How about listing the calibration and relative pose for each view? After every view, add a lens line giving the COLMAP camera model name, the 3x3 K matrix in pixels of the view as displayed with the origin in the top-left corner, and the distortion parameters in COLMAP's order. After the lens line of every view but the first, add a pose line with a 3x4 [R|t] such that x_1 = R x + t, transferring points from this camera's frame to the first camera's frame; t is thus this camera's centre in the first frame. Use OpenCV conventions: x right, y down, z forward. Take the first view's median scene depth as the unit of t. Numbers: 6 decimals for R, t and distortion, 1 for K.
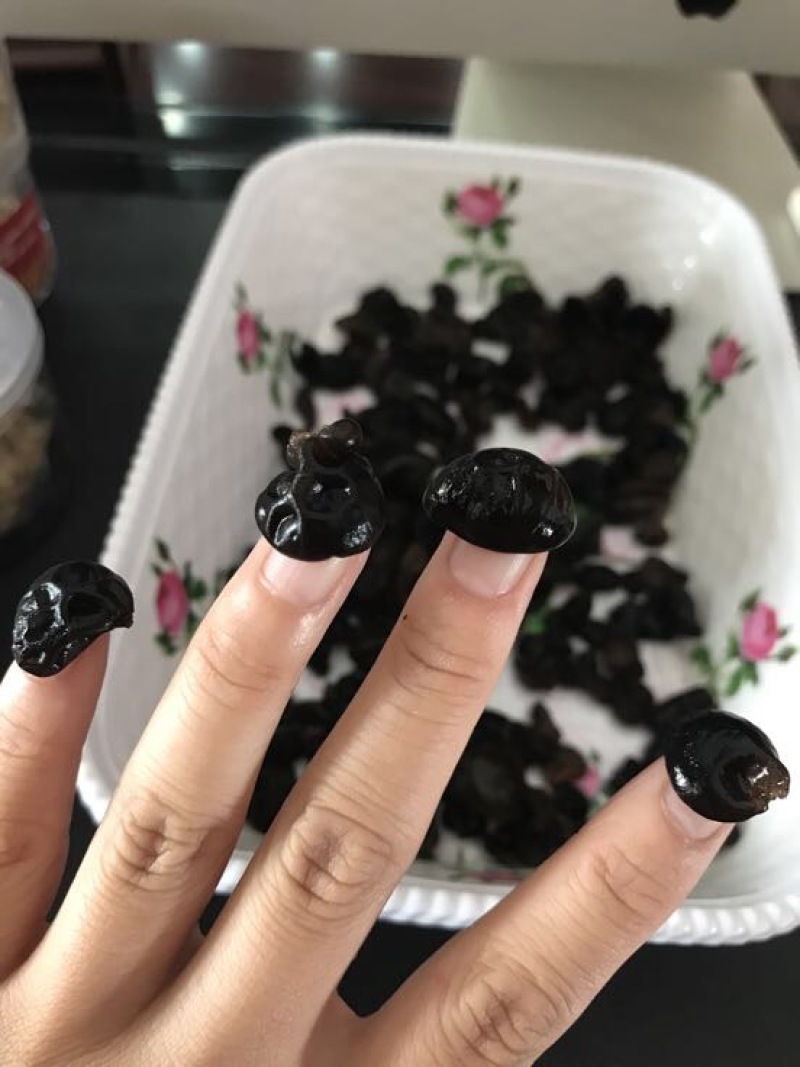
lens RADIAL K [[941.1, 0, 400.0], [0, 941.1, 533.5], [0, 0, 1]] dist [-0.049602, 0.082112]
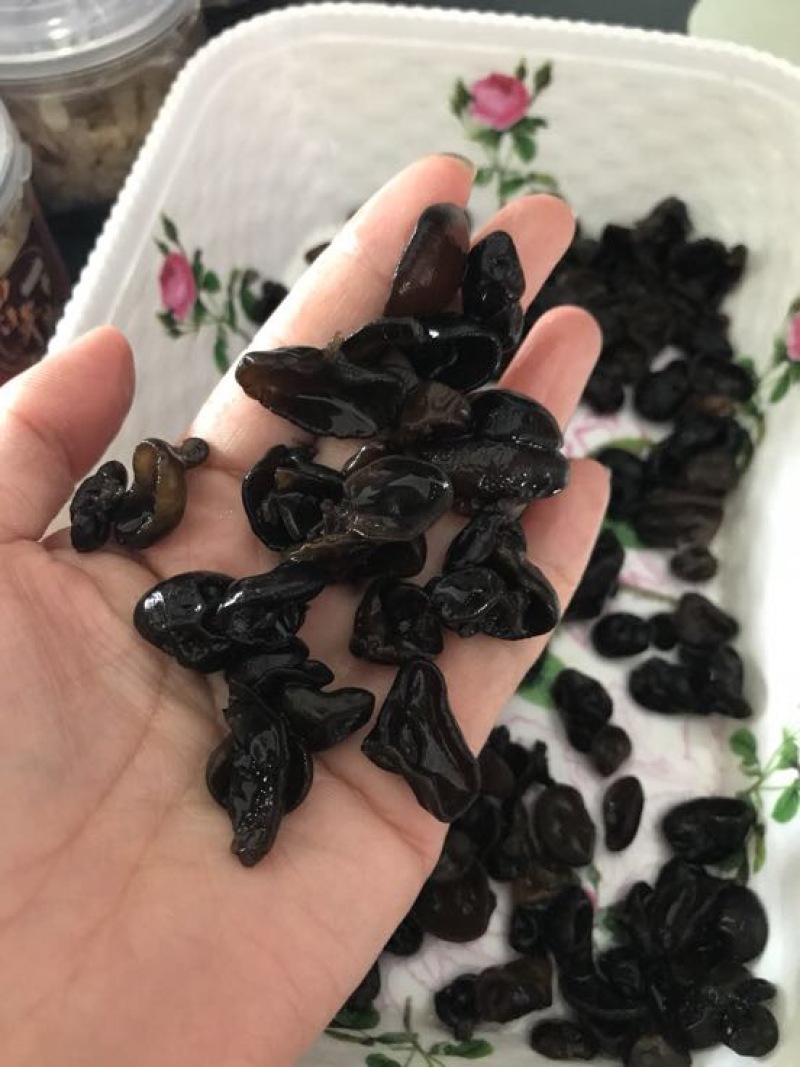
lens RADIAL K [[920.1, 0, 400.0], [0, 920.1, 533.5], [0, 0, 1]] dist [-0.007803, 0.011188]
pose [[0.997715, 0.039203, -0.055035, 0.060928], [-0.030891, 0.989023, 0.144496, -0.112213], [0.060095, -0.142466, 0.987974, 0.215318]]
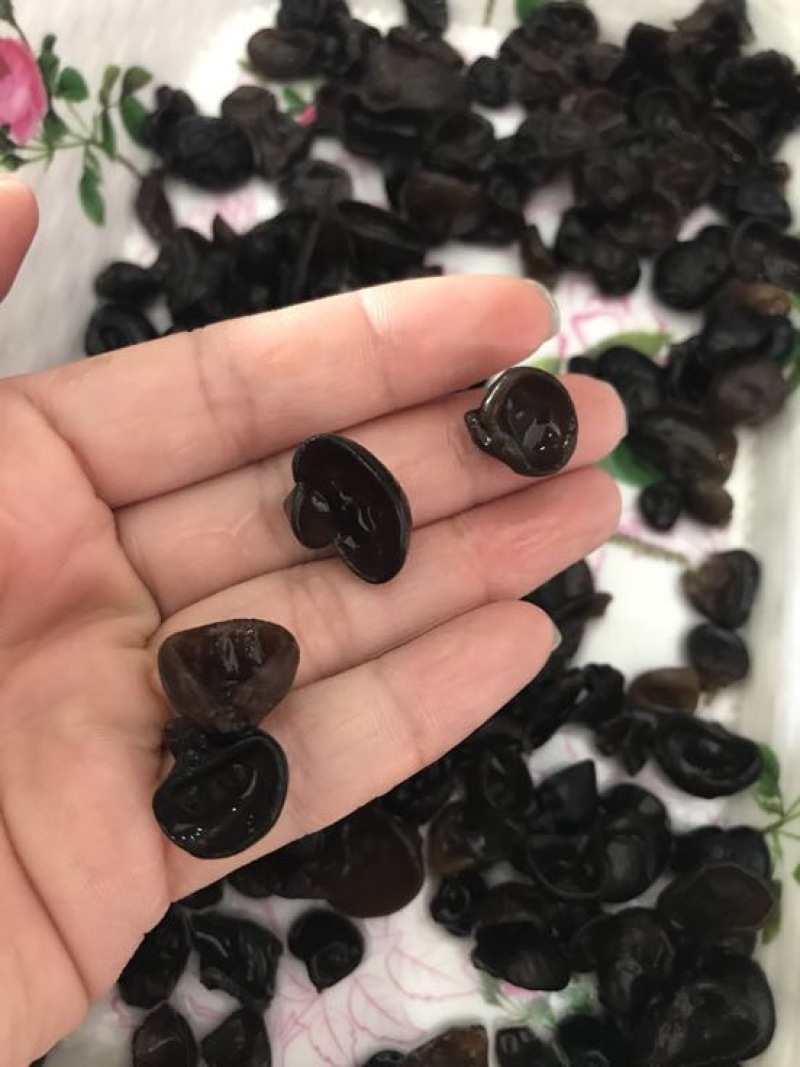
lens RADIAL K [[941.1, 0, 400.0], [0, 941.1, 533.5], [0, 0, 1]] dist [-0.049602, 0.082112]
pose [[0.996415, 0.082340, -0.019429, 0.076119], [-0.071811, 0.944587, 0.320310, -0.142564], [0.044727, -0.317767, 0.947113, 0.386098]]
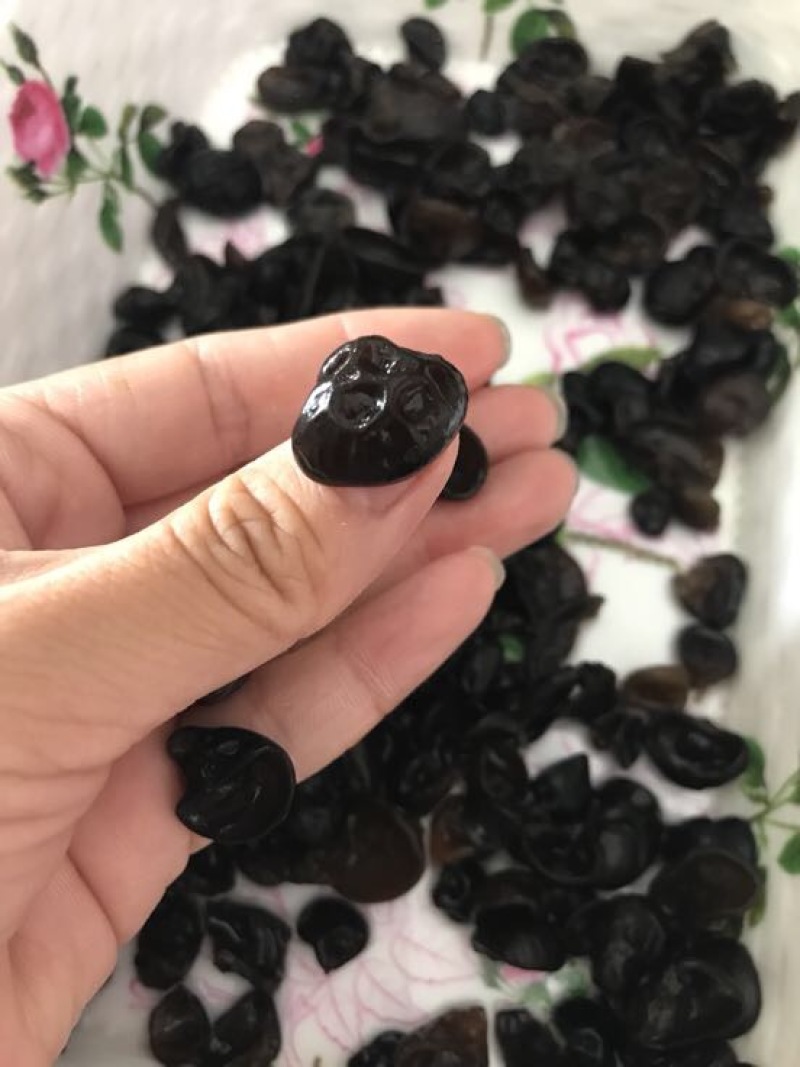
lens RADIAL K [[941.1, 0, 400.0], [0, 941.1, 533.5], [0, 0, 1]] dist [-0.049602, 0.082112]
pose [[0.996506, 0.074752, -0.037256, 0.084561], [-0.060181, 0.951938, 0.300319, -0.143875], [0.057915, -0.297027, 0.953111, 0.358848]]
